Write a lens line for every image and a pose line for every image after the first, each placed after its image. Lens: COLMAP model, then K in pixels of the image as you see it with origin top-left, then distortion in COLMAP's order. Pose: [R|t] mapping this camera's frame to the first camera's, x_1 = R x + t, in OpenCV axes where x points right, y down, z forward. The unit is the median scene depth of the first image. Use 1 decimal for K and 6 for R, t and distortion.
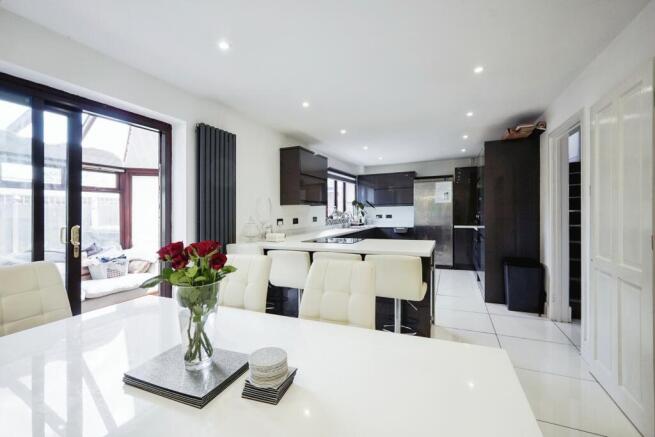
lens RADIAL K [[285.1, 0, 328.7], [0, 285.1, 216.3], [0, 0, 1]] dist [-0.003884, 0.000923]
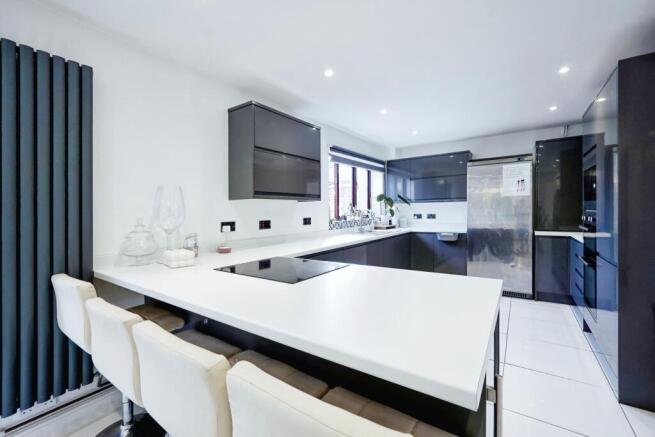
lens RADIAL K [[285.1, 0, 326.3], [0, 285.1, 213.9], [0, 0, 1]] dist [-0.003884, 0.000923]
pose [[0.981279, 0.000663, -0.192591, 0.099294], [-0.000986, 0.999998, -0.001580, -0.004619], [0.192589, 0.001741, 0.981278, 0.268891]]
